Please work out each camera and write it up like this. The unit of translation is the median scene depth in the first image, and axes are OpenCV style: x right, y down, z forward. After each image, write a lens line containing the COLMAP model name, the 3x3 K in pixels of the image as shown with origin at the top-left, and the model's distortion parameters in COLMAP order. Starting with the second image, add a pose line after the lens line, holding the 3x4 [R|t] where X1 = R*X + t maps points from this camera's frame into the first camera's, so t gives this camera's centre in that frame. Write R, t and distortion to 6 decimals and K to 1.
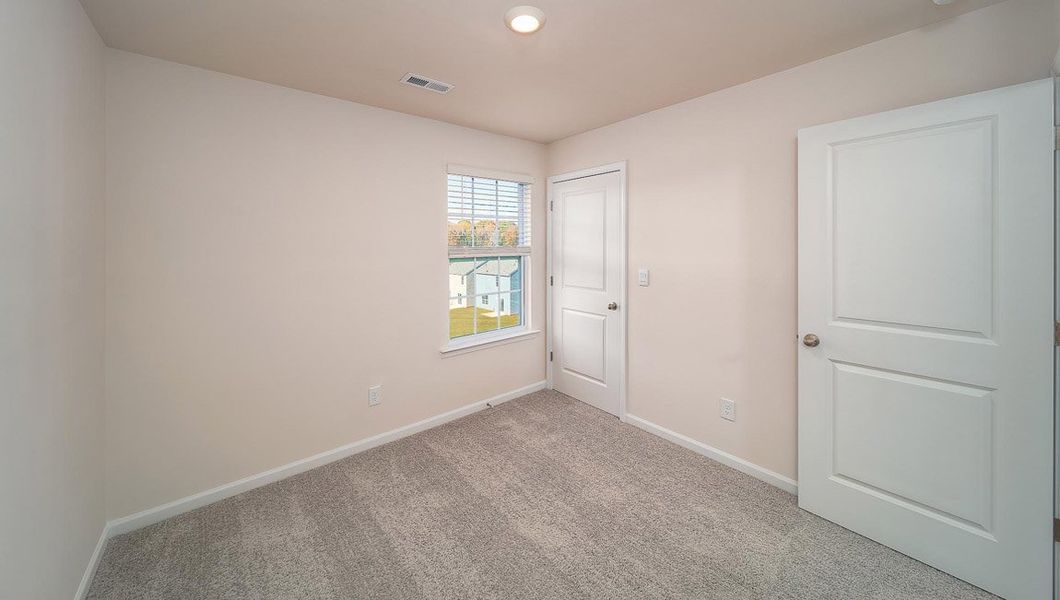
lens RADIAL K [[372.0, 0, 526.9], [0, 372.0, 305.3], [0, 0, 1]] dist [-0.000064, 0.000004]
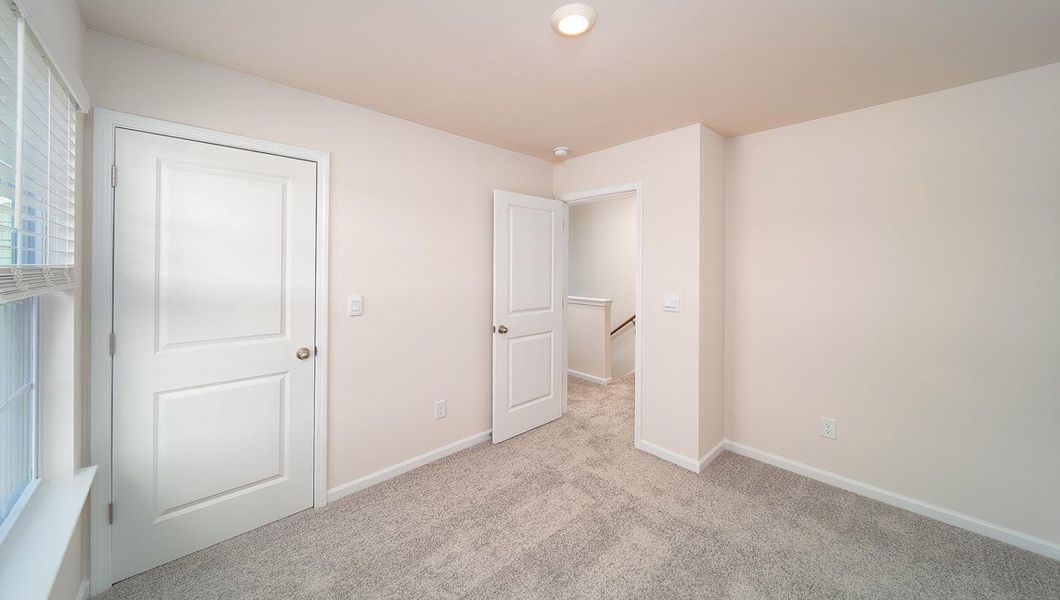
lens RADIAL K [[372.0, 0, 526.9], [0, 372.0, 305.3], [0, 0, 1]] dist [-0.000064, 0.000004]
pose [[-0.069751, -0.104111, 0.992117, -0.495289], [0.153881, 0.981512, 0.113817, -0.105217], [-0.985624, 0.160607, -0.052441, 0.641964]]
